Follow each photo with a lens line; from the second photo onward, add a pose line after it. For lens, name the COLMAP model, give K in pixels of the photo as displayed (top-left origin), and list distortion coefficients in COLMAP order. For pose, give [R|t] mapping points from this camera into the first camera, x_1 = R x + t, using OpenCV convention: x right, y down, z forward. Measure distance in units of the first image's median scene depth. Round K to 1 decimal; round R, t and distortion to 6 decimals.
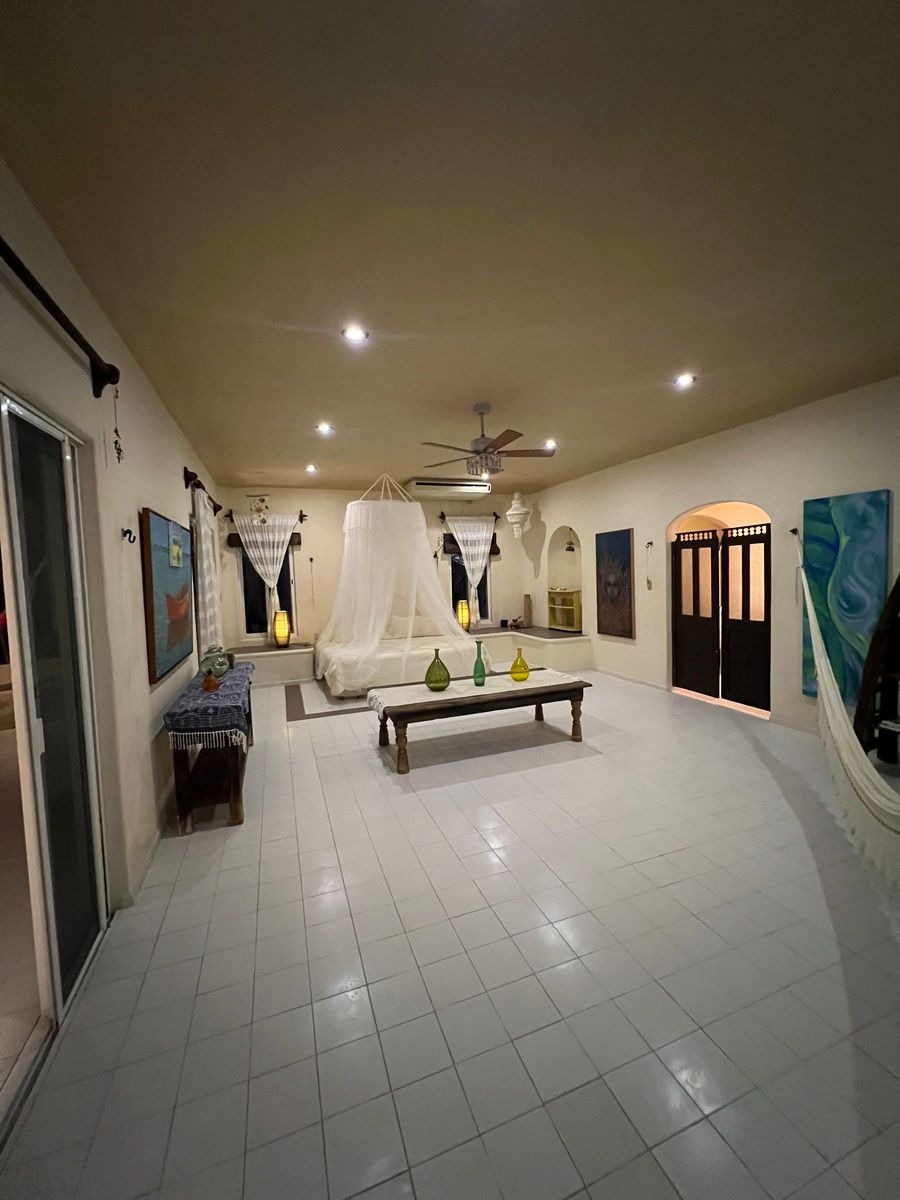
lens RADIAL K [[480.5, 0, 452.6], [0, 480.5, 598.7], [0, 0, 1]] dist [-0.002765, 0.000638]
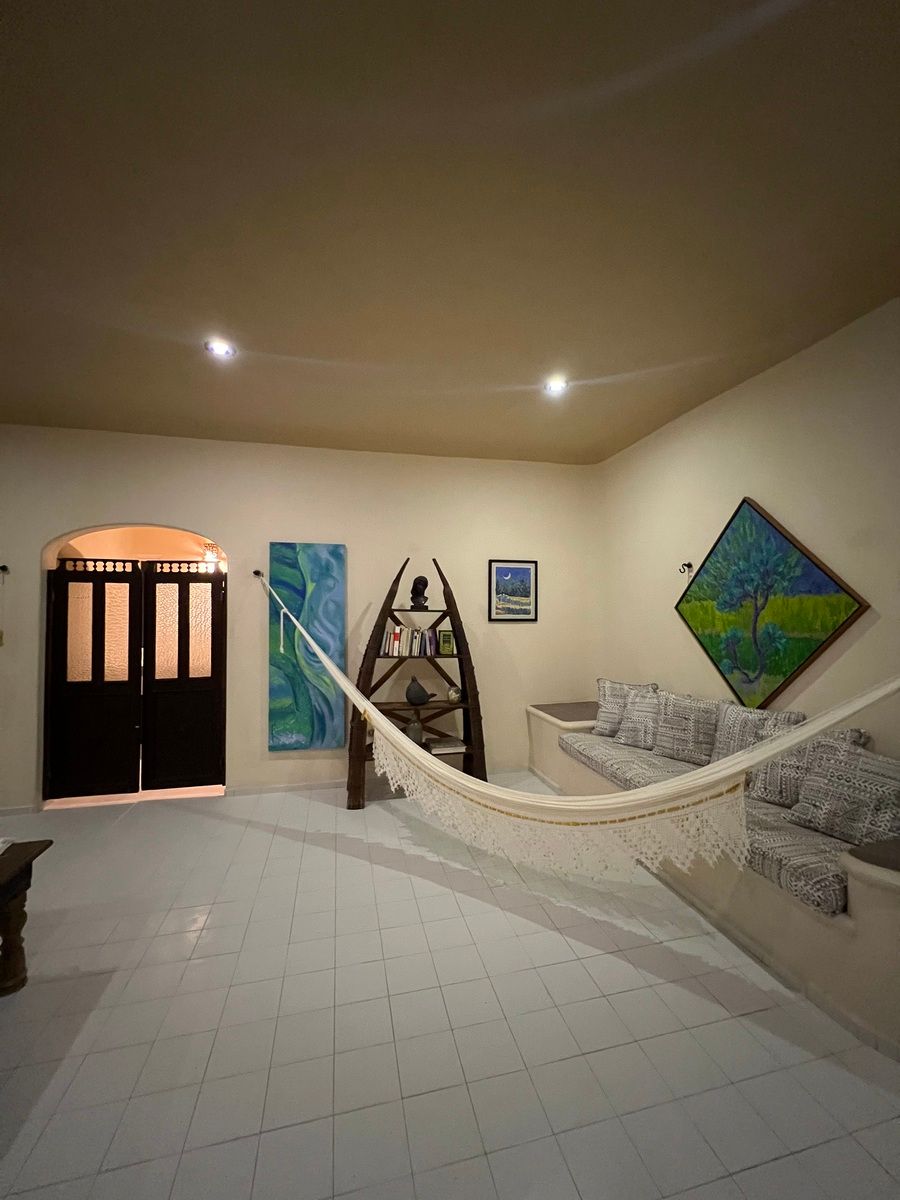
lens RADIAL K [[480.5, 0, 453.8], [0, 480.5, 602.6], [0, 0, 1]] dist [-0.002765, 0.000638]
pose [[0.114199, 0.052135, 0.992089, -0.095616], [0.056586, 0.996659, -0.058889, -0.005728], [-0.991845, 0.062864, 0.110867, 0.334686]]
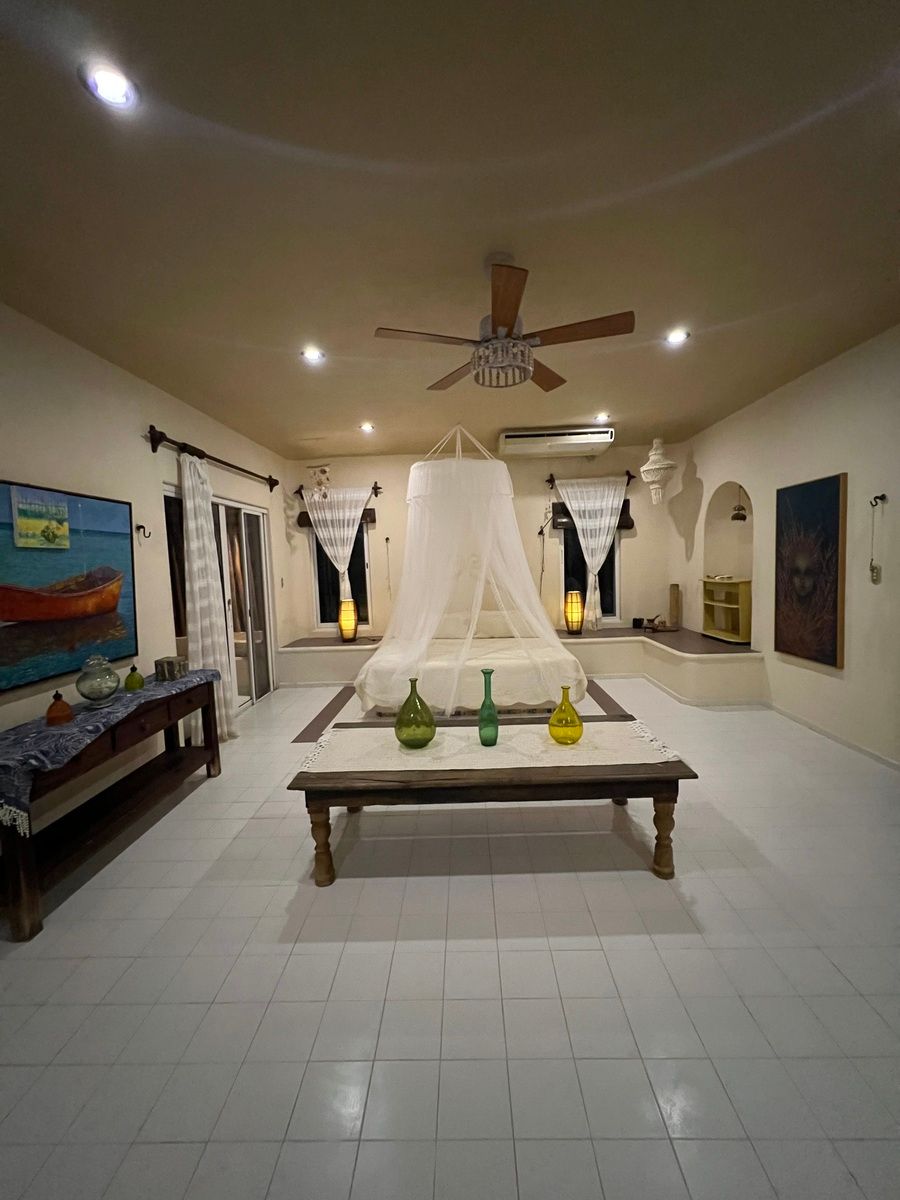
lens RADIAL K [[480.5, 0, 453.9], [0, 480.5, 597.9], [0, 0, 1]] dist [-0.002765, 0.000638]
pose [[0.929619, 0.027657, -0.367483, 0.145444], [-0.014612, 0.999162, 0.038235, -0.014103], [0.368233, -0.030175, 0.929244, 0.277348]]
